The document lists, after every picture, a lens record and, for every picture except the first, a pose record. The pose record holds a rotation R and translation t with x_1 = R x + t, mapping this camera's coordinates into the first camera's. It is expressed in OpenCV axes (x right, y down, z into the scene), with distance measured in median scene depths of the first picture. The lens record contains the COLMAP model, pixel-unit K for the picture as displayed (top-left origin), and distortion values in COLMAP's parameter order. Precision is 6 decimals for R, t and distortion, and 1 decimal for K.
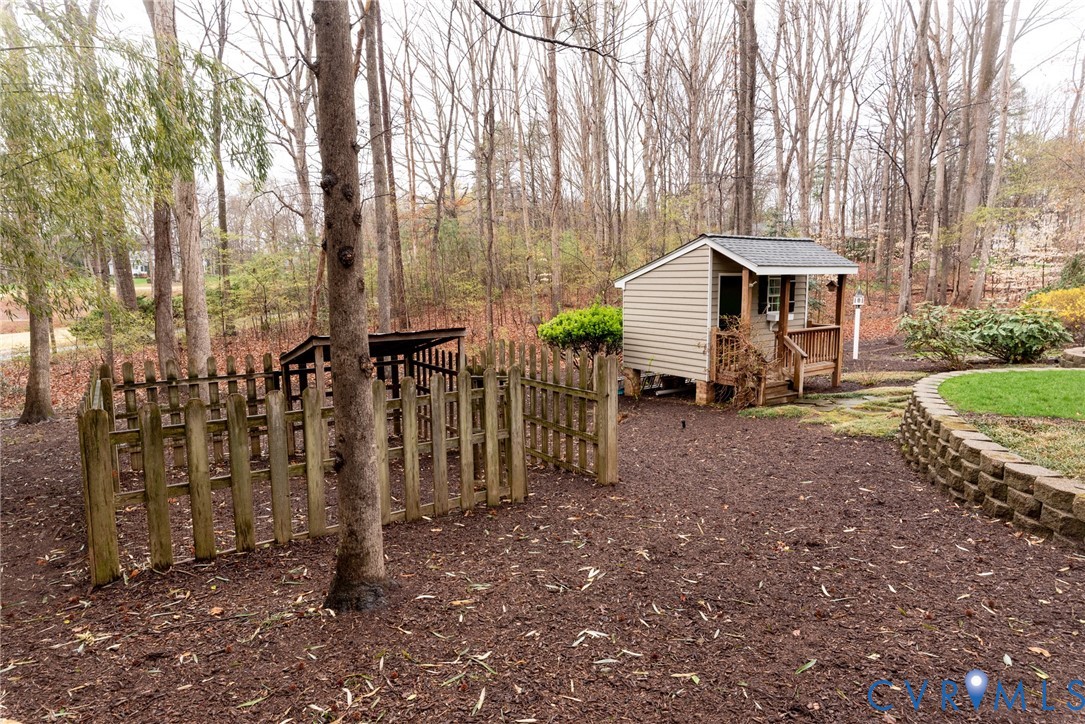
lens RADIAL K [[618.0, 0, 543.3], [0, 618.0, 363.3], [0, 0, 1]] dist [-0.003864, -0.000068]
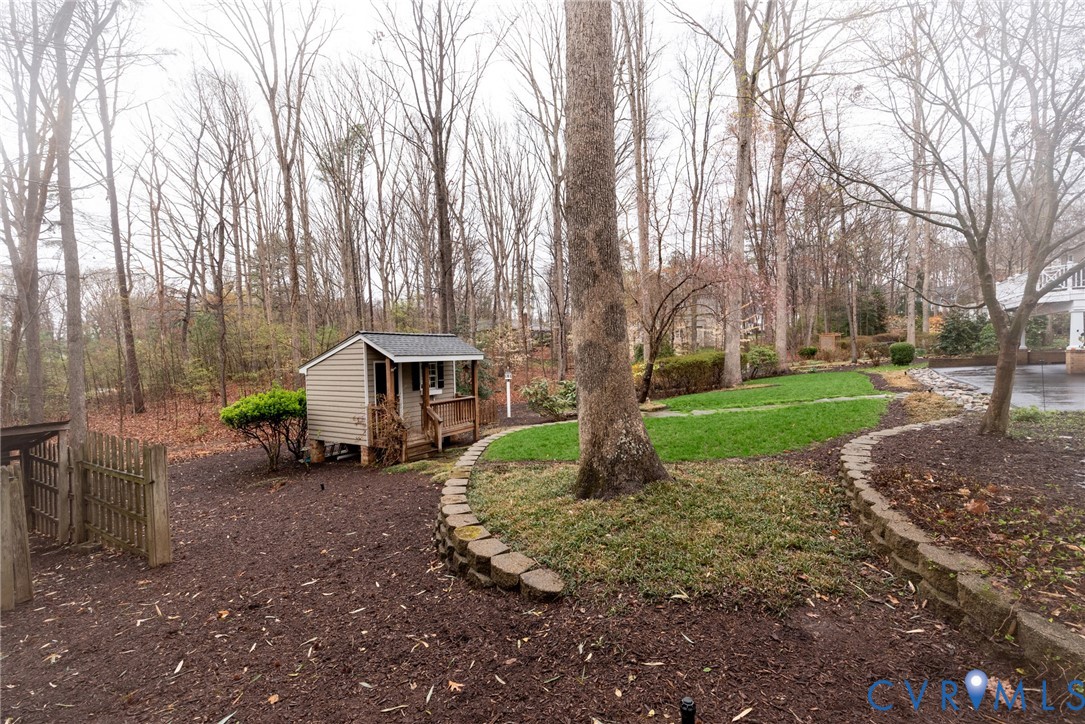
lens RADIAL K [[463.2, 0, 542.4], [0, 463.2, 362.1], [0, 0, 1]] dist [0.007541, -0.001097]
pose [[0.914134, -0.019563, 0.404939, 0.214809], [0.071496, 0.990959, -0.113526, -0.008246], [-0.399057, 0.132729, 0.907269, -0.024478]]
